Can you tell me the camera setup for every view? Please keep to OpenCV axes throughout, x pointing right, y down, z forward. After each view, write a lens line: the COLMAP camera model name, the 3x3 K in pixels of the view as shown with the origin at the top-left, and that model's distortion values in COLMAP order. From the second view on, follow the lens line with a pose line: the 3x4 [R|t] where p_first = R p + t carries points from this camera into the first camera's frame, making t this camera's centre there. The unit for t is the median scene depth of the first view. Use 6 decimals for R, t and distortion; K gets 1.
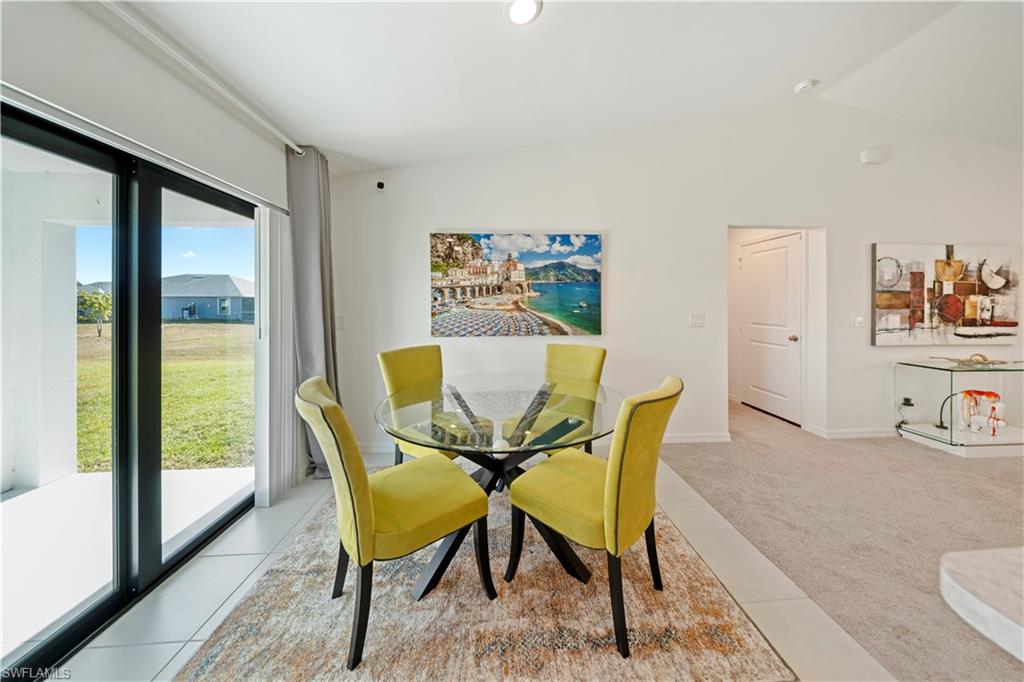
lens RADIAL K [[309.2, 0, 514.6], [0, 309.2, 306.9], [0, 0, 1]] dist [-0.000566, -0.000099]
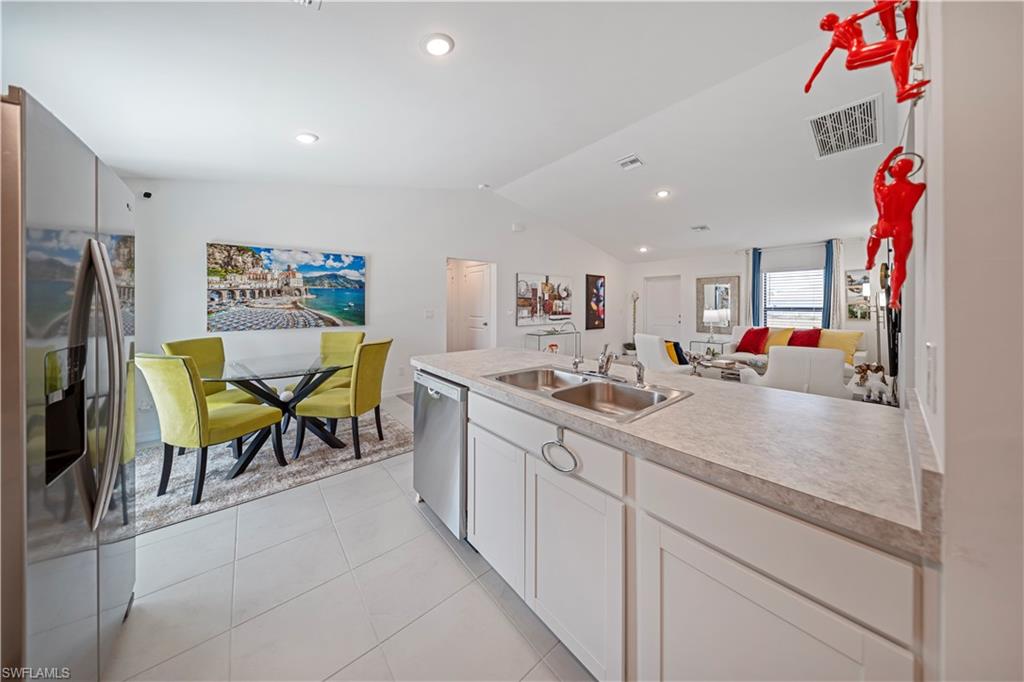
lens RADIAL K [[324.1, 0, 512.0], [0, 324.1, 301.7], [0, 0, 1]] dist [-0.000422, -0.000069]
pose [[0.809929, 0.006196, 0.586496, -0.054885], [0.002285, 0.999903, -0.013720, 0.002660], [-0.586524, 0.012453, 0.809836, -0.649176]]
